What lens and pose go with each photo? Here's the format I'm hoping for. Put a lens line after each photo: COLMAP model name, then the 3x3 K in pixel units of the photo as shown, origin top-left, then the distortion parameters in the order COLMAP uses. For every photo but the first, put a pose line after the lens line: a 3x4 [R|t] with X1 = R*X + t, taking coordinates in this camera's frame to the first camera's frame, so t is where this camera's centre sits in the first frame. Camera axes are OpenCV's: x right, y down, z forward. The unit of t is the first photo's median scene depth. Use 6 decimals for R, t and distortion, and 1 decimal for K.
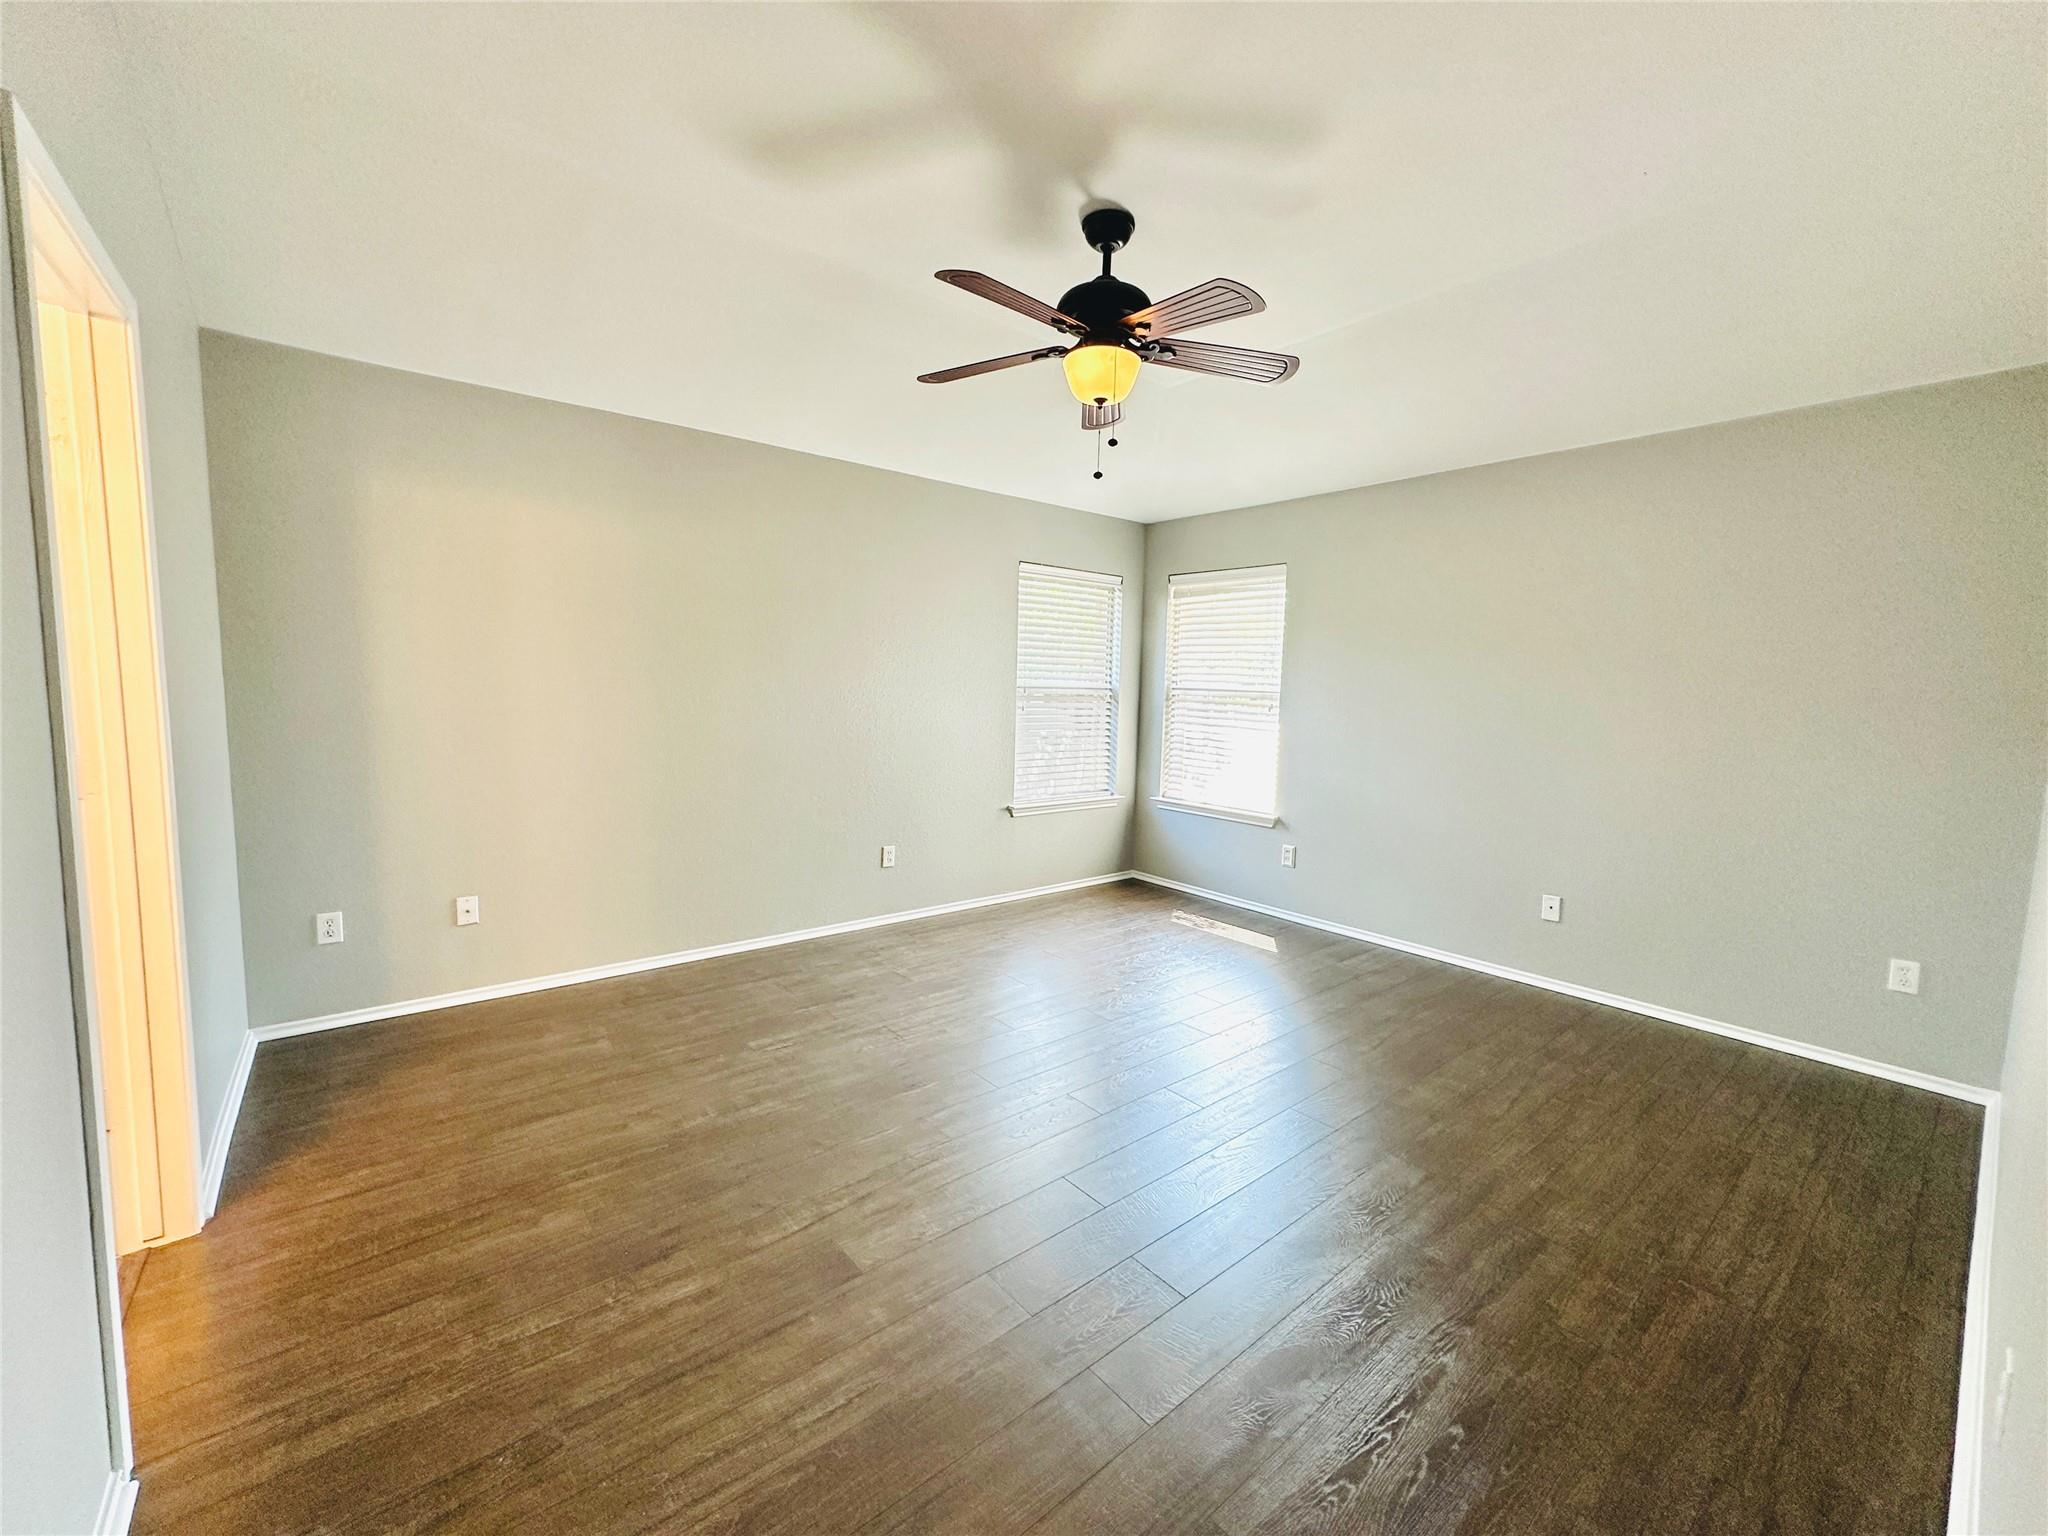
lens RADIAL K [[814.6, 0, 1020.1], [0, 814.6, 760.2], [0, 0, 1]] dist [-0.003053, 0.001045]
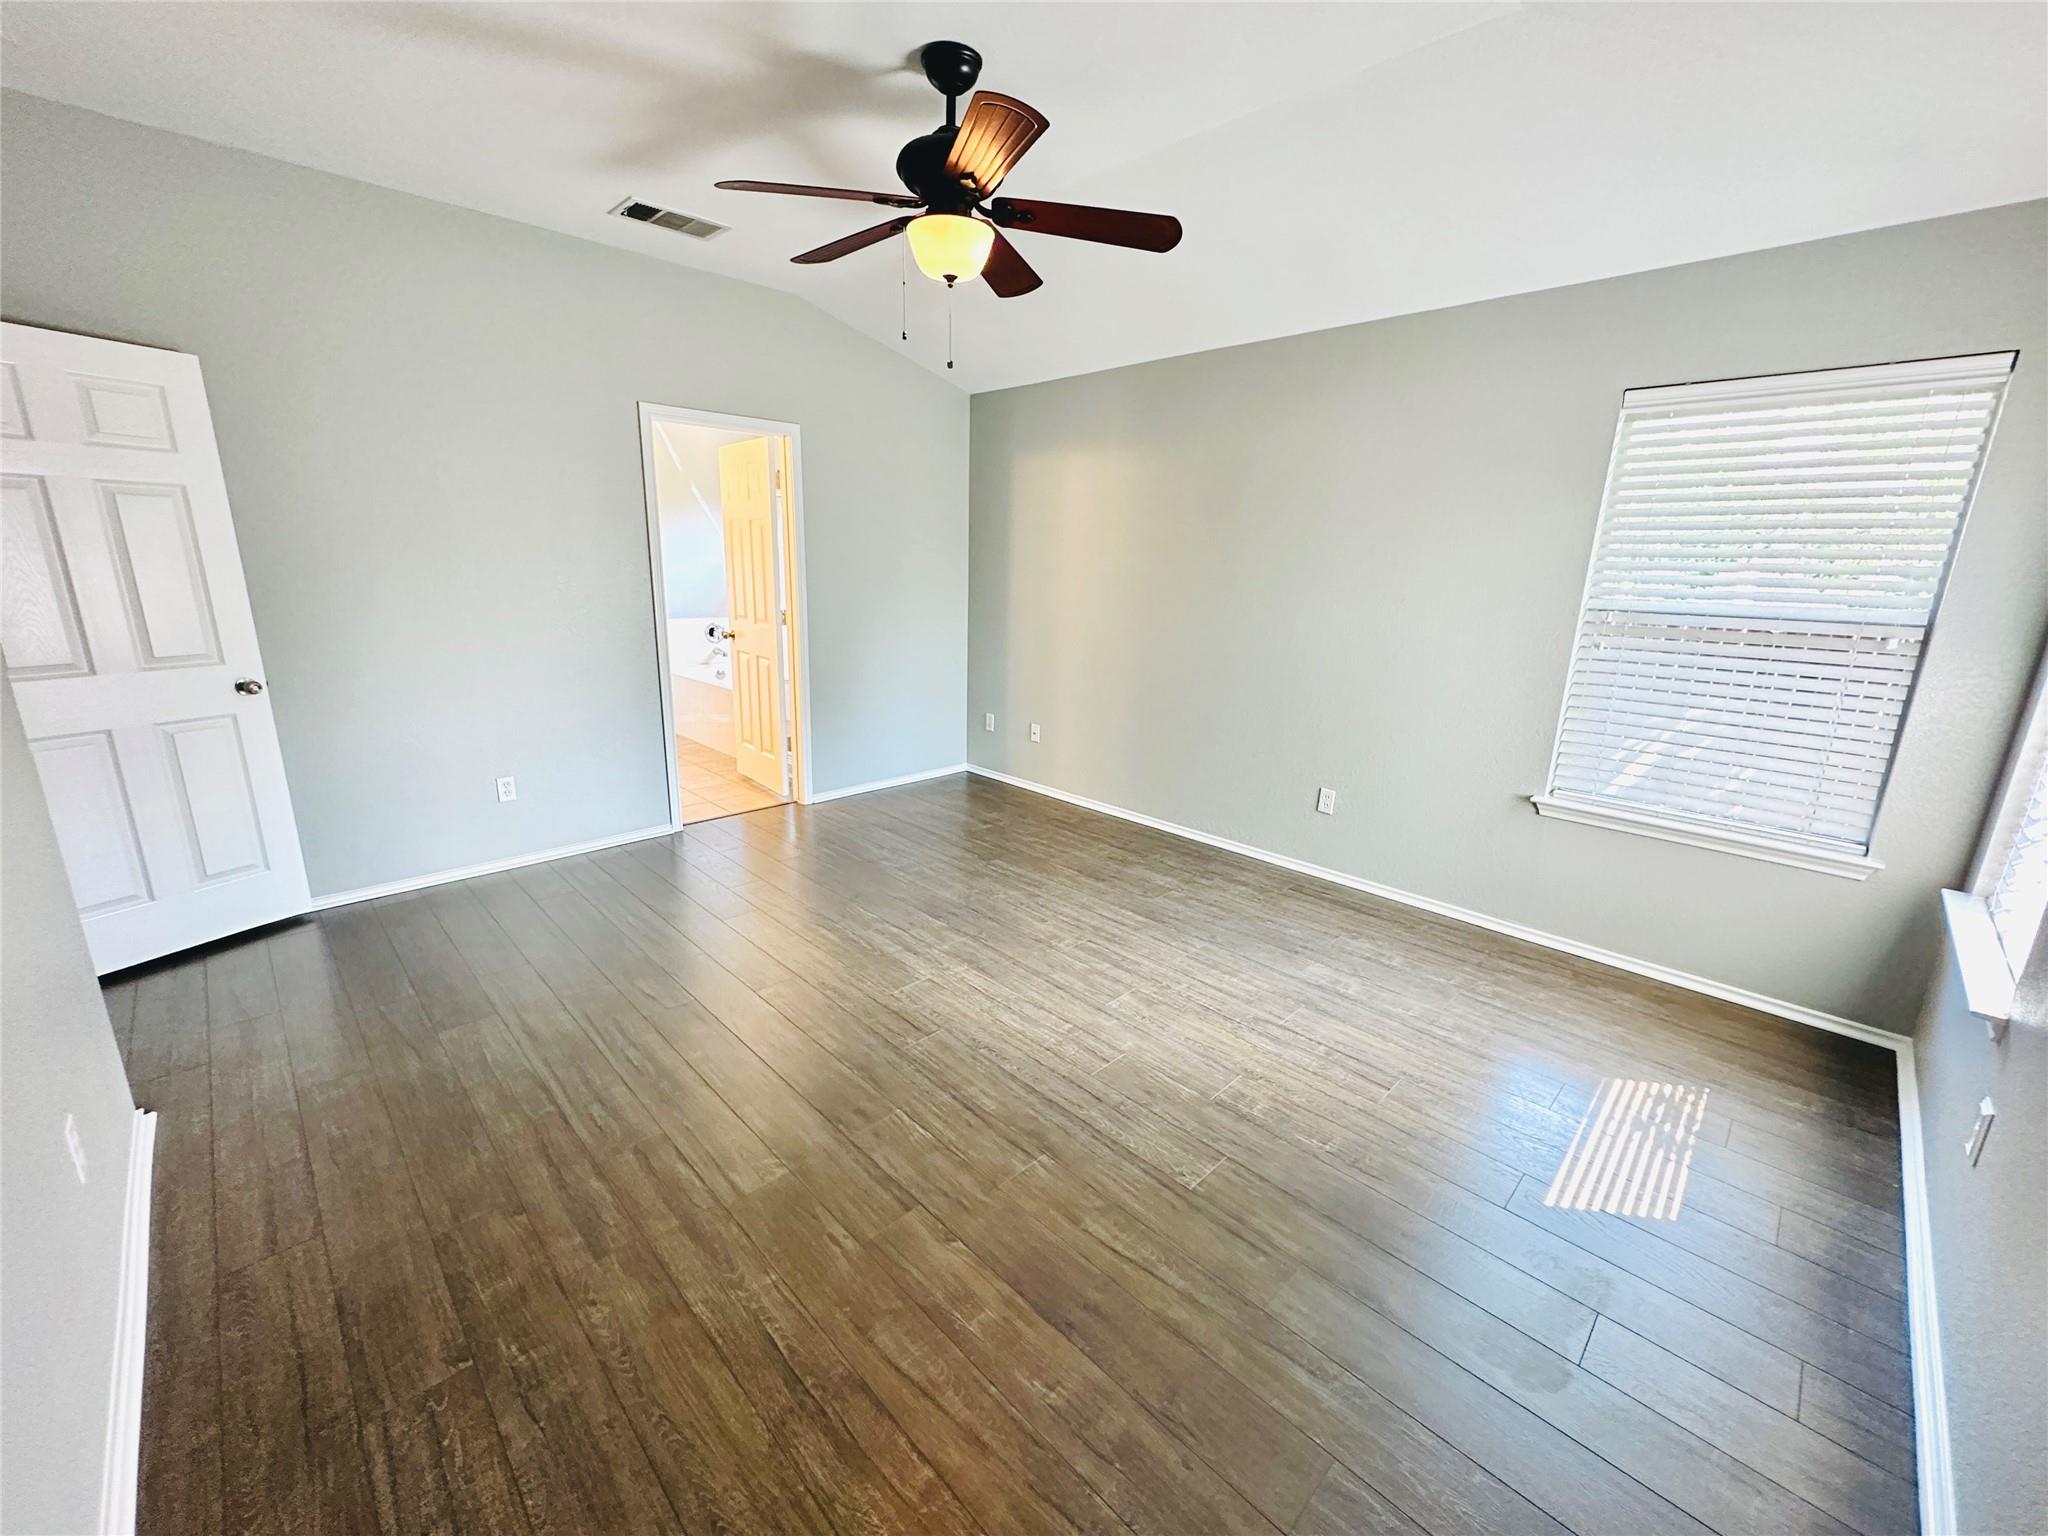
lens RADIAL K [[814.6, 0, 1023.9], [0, 814.6, 764.8], [0, 0, 1]] dist [-0.003053, 0.001045]
pose [[0.099539, 0.224967, -0.969269, 0.858510], [-0.114992, 0.970180, 0.213370, -0.088313], [0.988367, 0.090220, 0.122440, 0.790457]]
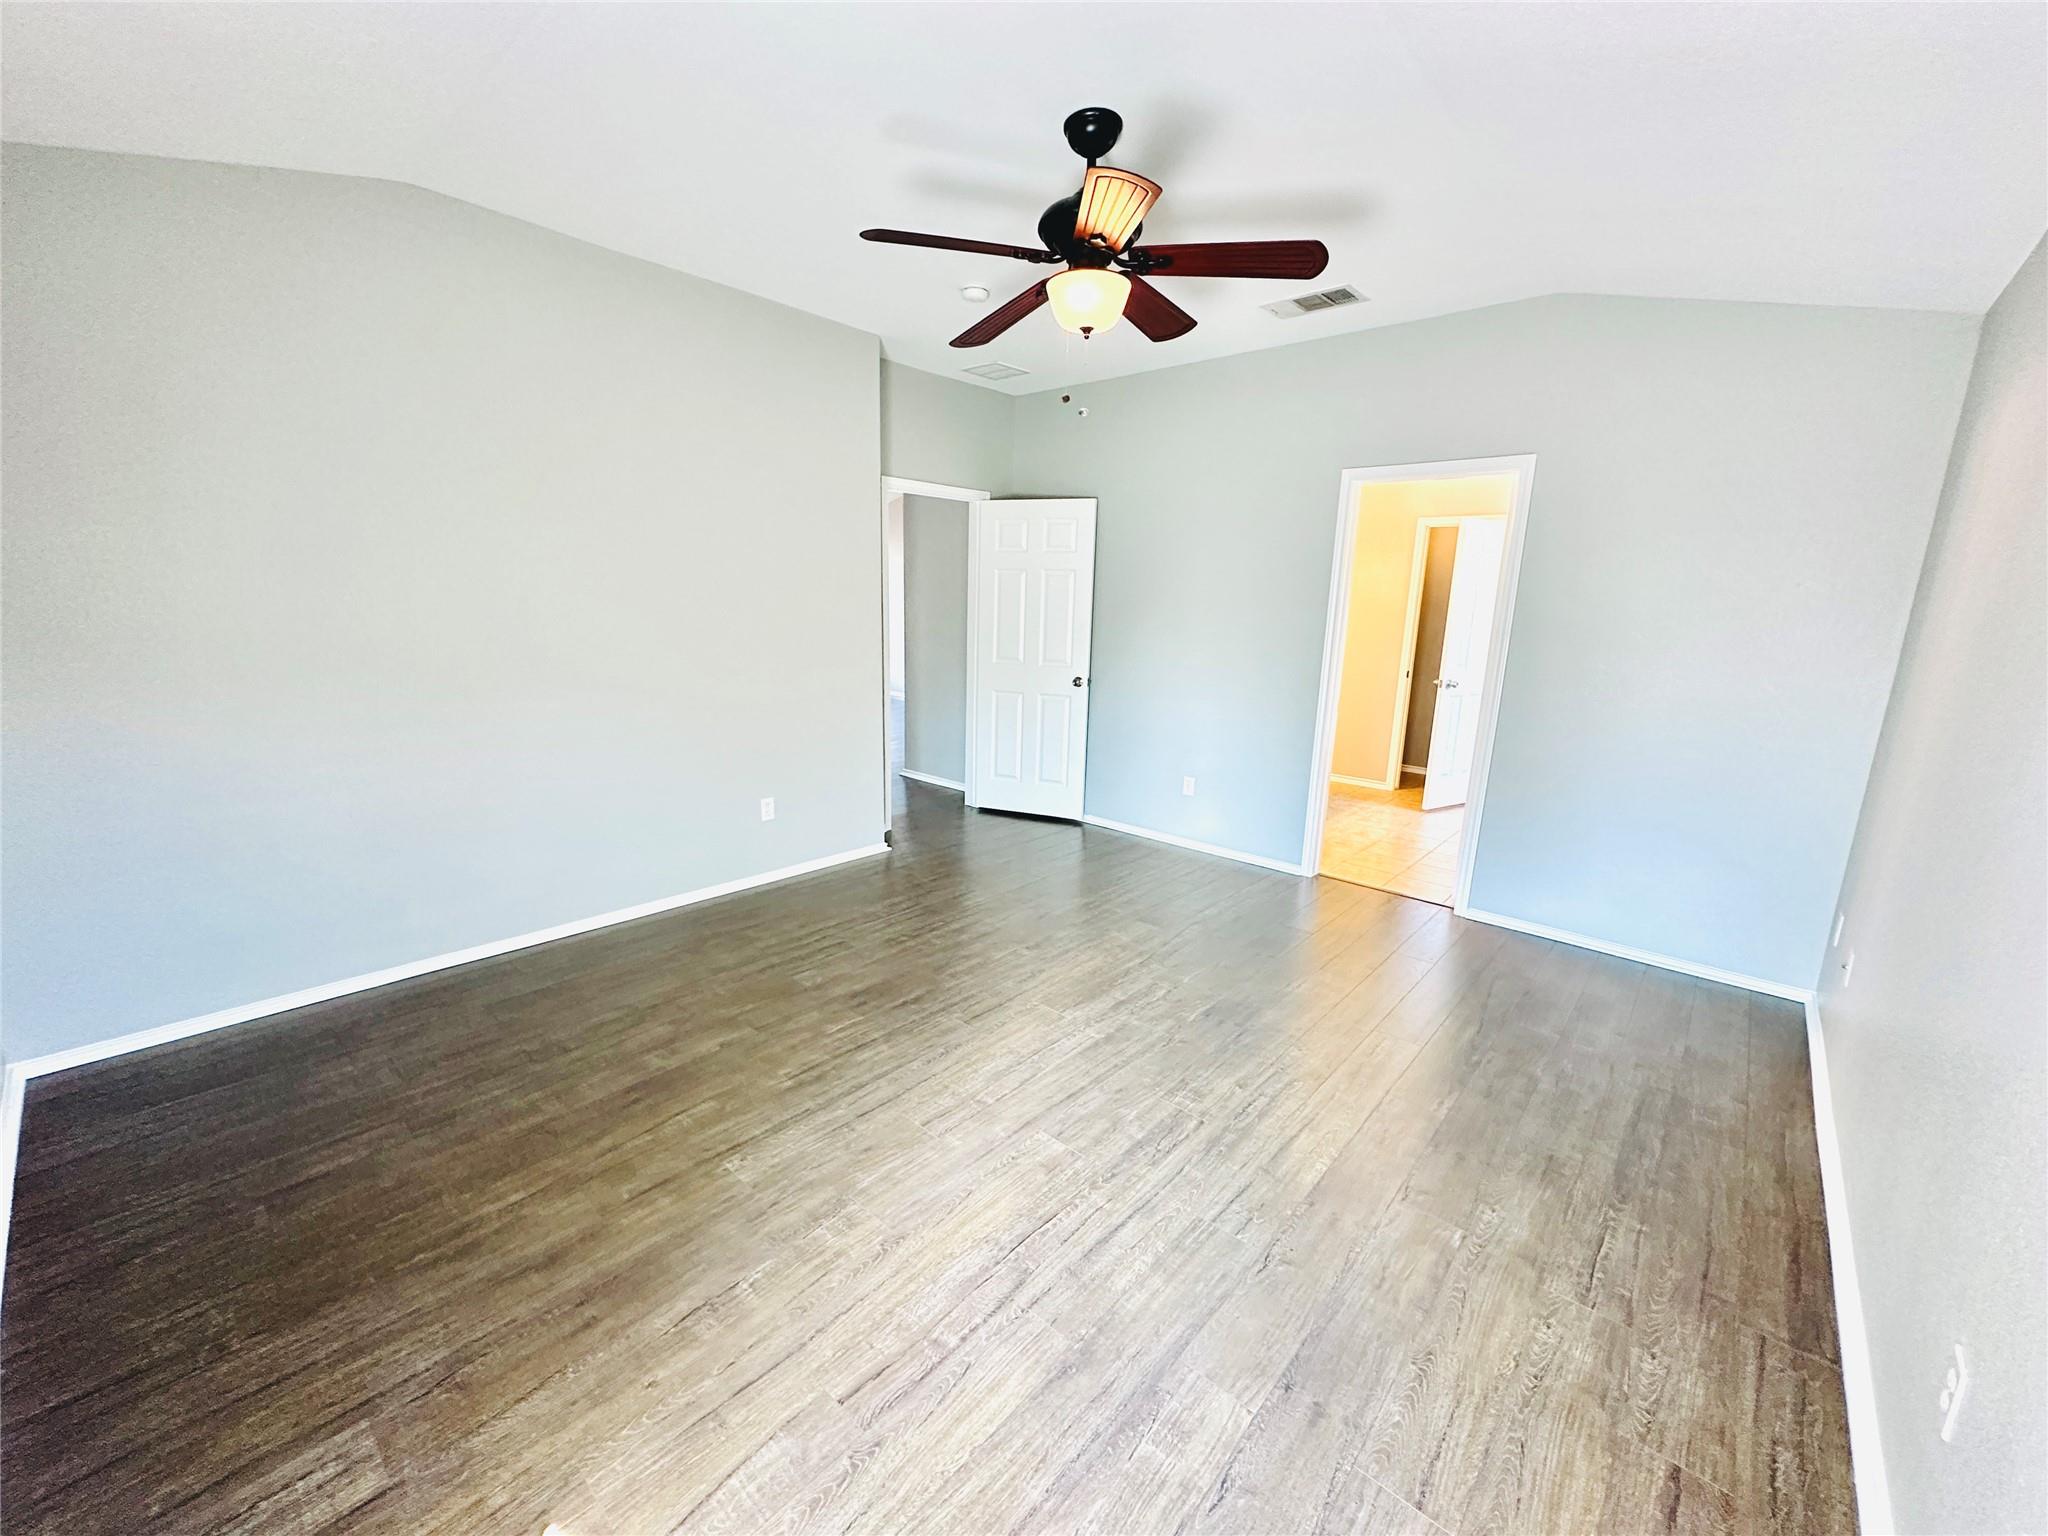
lens RADIAL K [[814.6, 0, 1024.1], [0, 814.6, 775.4], [0, 0, 1]] dist [-0.003053, 0.001045]
pose [[-0.985950, -0.016203, -0.166251, 0.243039], [-0.066416, 0.951256, 0.301166, -0.175705], [0.153267, 0.307977, -0.938967, 1.556169]]
